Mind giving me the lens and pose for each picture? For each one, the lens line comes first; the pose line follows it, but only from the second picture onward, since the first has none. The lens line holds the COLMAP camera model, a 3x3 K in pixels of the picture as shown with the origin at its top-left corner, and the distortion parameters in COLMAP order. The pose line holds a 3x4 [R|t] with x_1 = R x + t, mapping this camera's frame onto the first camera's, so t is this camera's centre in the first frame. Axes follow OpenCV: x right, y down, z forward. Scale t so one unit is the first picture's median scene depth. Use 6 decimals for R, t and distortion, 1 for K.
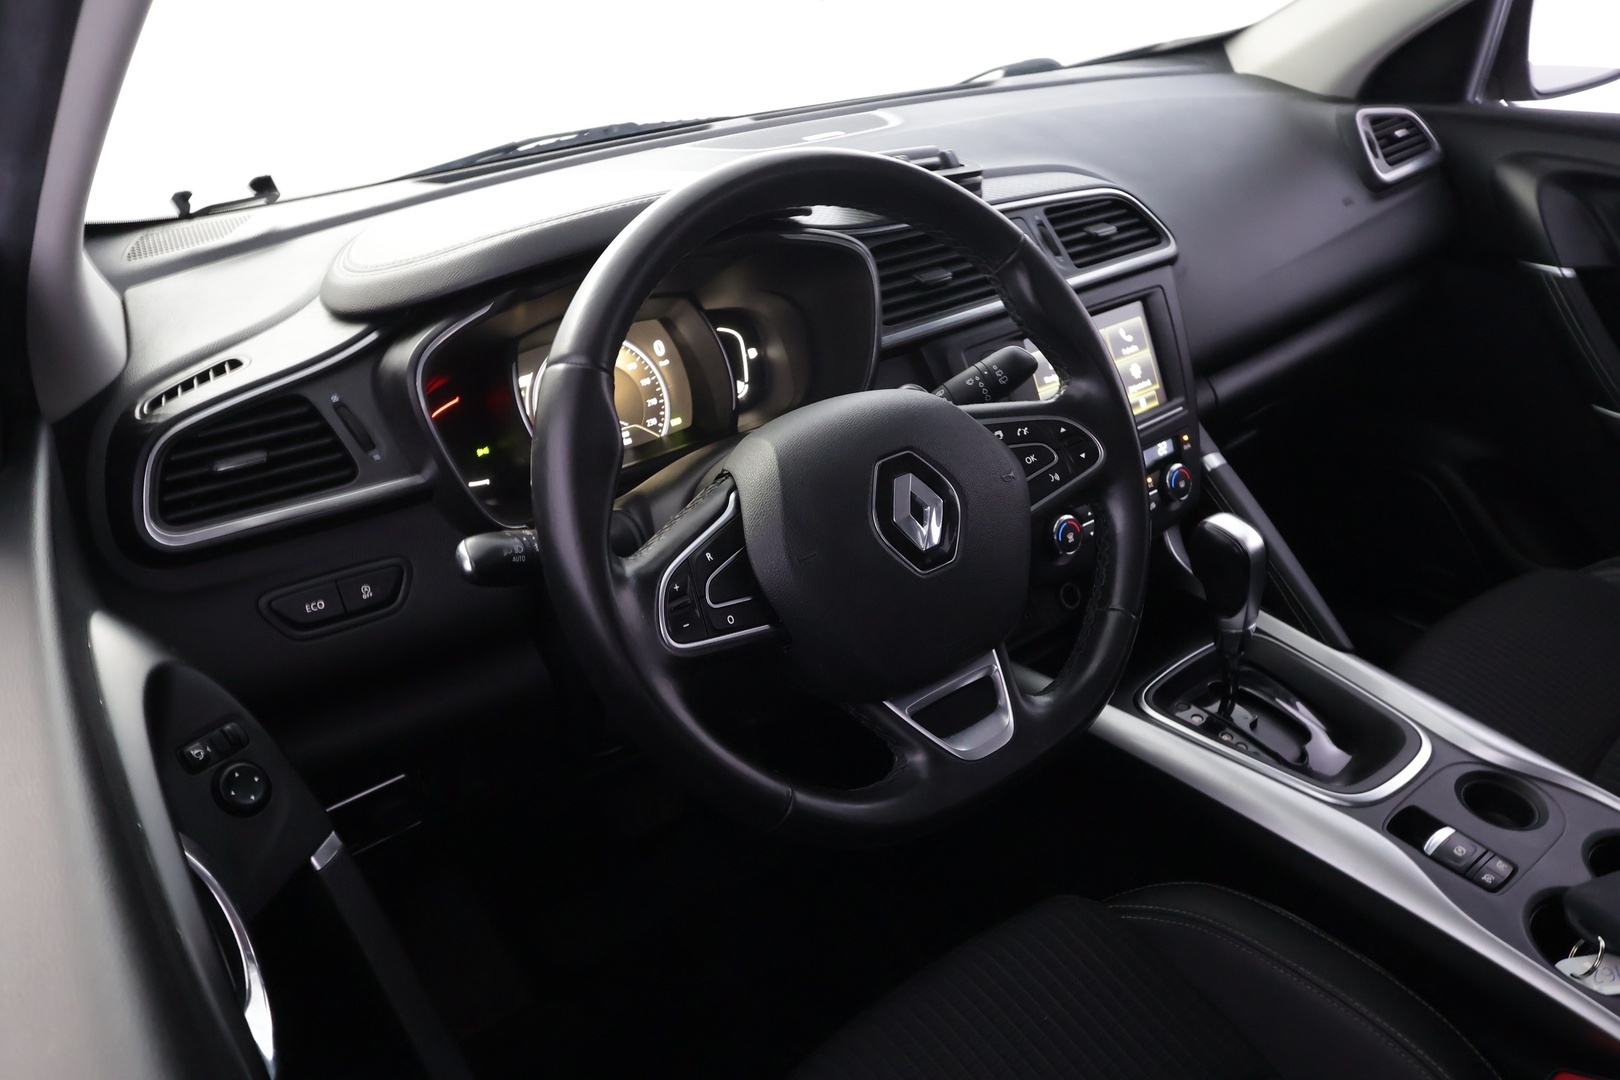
lens RADIAL K [[1182.5, 0, 812.7], [0, 1182.5, 538.5], [0, 0, 1]] dist [0.054491, 0.011576]
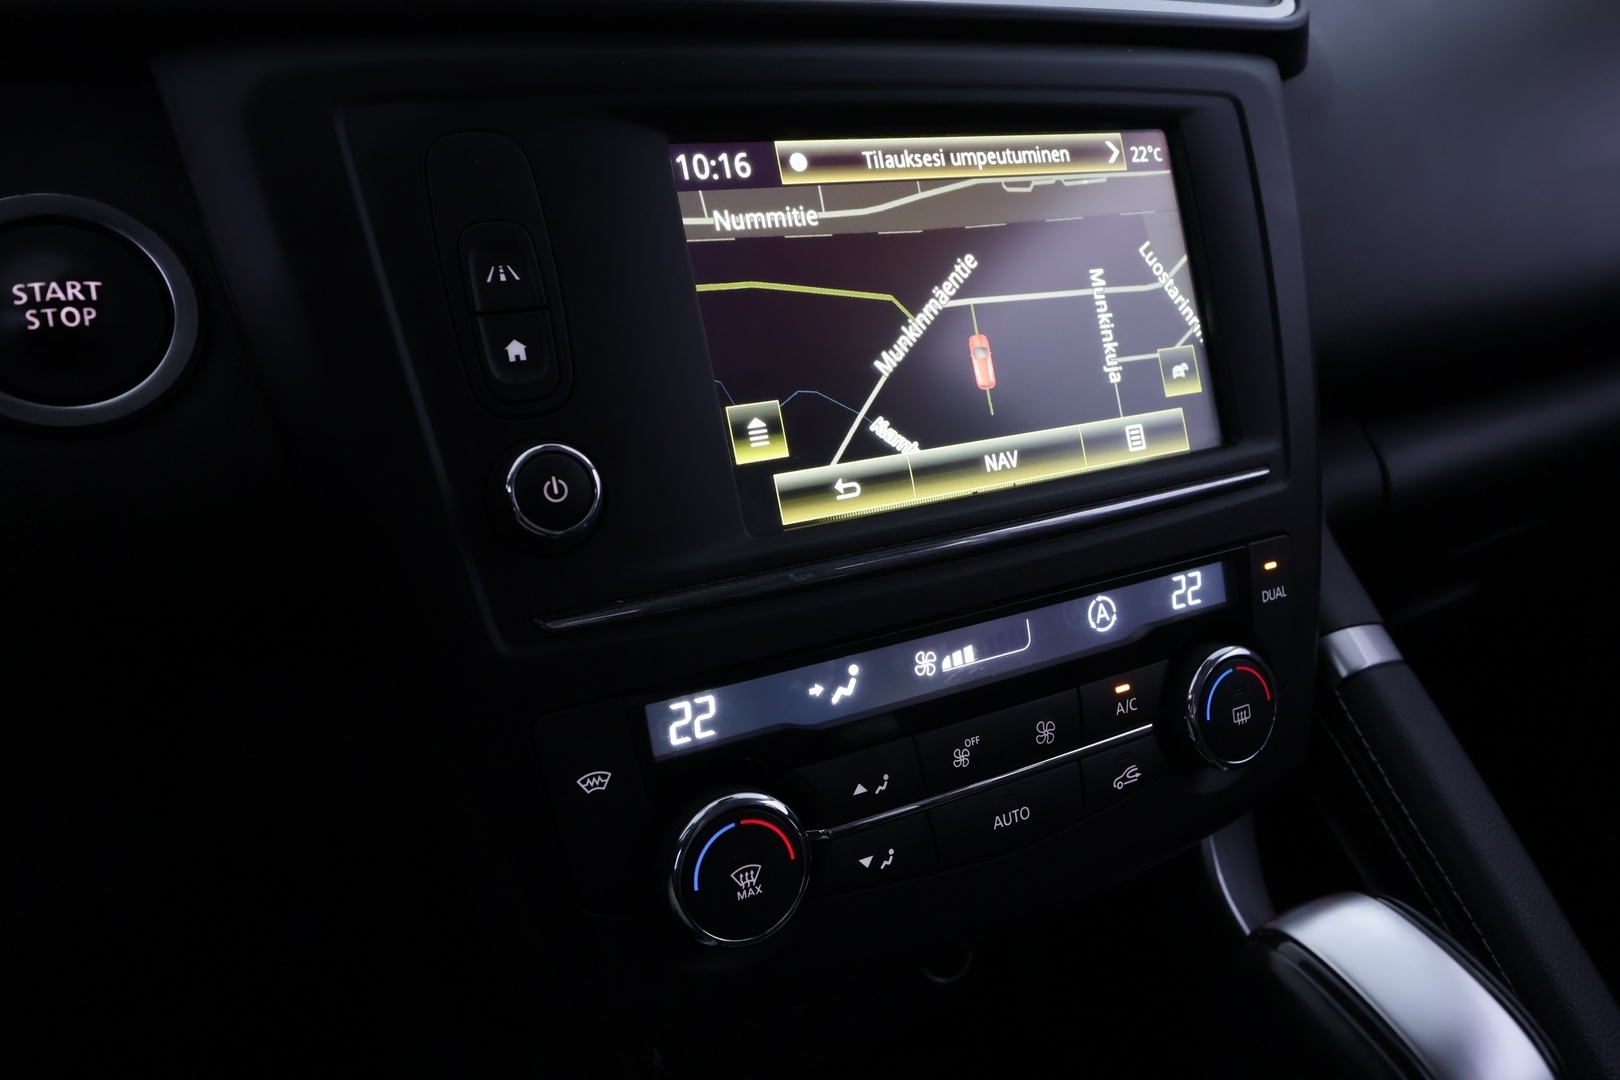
lens RADIAL K [[1182.5, 0, 809.0], [0, 1182.5, 538.7], [0, 0, 1]] dist [0.054491, 0.011576]
pose [[0.985318, 0.114665, -0.126493, 0.232269], [-0.125609, 0.988668, -0.082207, -0.050481], [0.115633, 0.096889, 0.988555, 0.672999]]
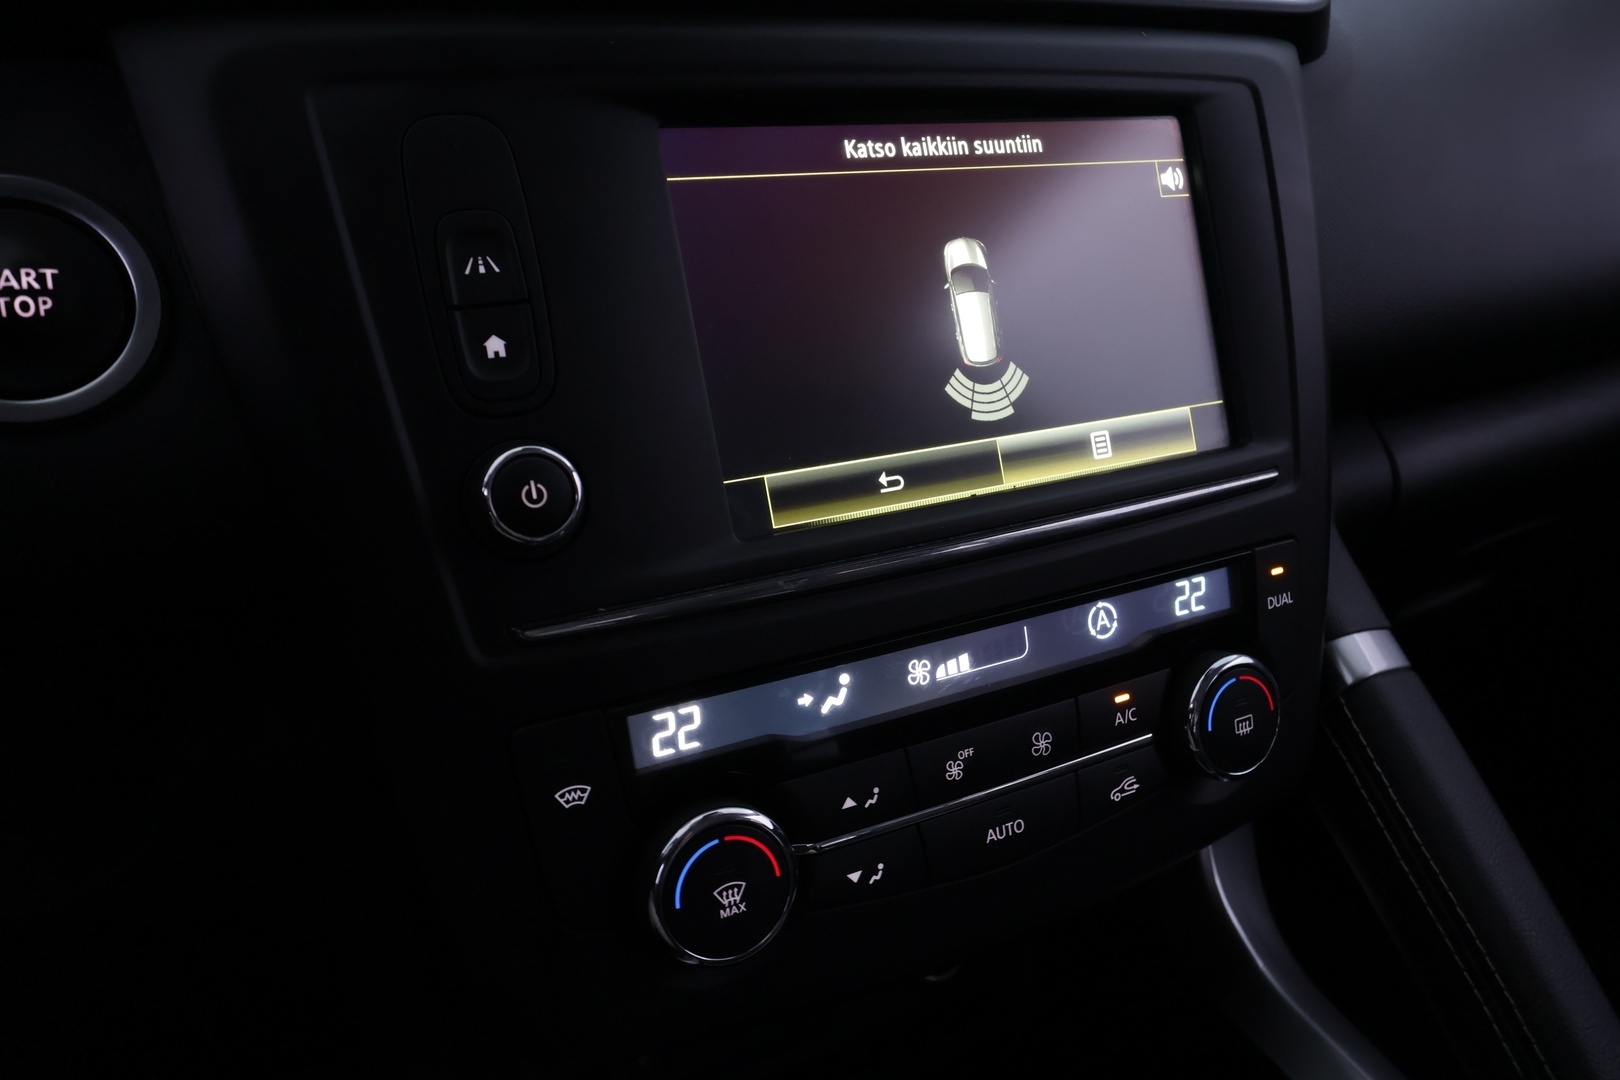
lens RADIAL K [[1182.5, 0, 809.6], [0, 1182.5, 540.6], [0, 0, 1]] dist [0.054491, 0.011576]
pose [[0.983511, 0.130992, -0.124693, 0.232536], [-0.138941, 0.988641, -0.057309, -0.058258], [0.115769, 0.073689, 0.990539, 0.681671]]
